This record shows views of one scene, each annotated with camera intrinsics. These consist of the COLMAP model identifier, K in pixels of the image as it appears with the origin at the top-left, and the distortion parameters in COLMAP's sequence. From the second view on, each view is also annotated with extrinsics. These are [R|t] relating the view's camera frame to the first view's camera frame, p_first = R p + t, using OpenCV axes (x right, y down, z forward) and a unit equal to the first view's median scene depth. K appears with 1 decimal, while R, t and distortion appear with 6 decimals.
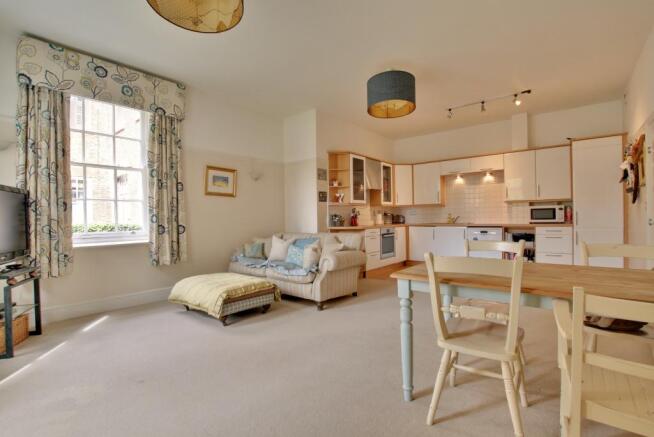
lens RADIAL K [[305.5, 0, 327.7], [0, 305.5, 219.6], [0, 0, 1]] dist [-0.022088, -0.000040]
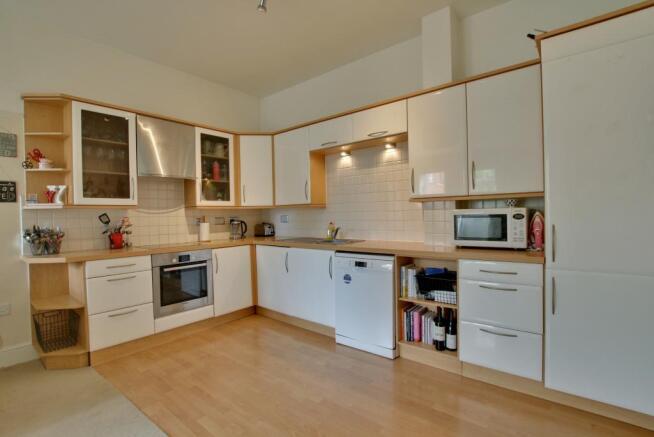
lens RADIAL K [[305.5, 0, 327.2], [0, 305.5, 218.2], [0, 0, 1]] dist [-0.022088, -0.000040]
pose [[0.999833, -0.004256, -0.017781, 0.478134], [0.004349, 0.999977, 0.005179, -0.033470], [0.017758, -0.005256, 0.999828, 0.534477]]
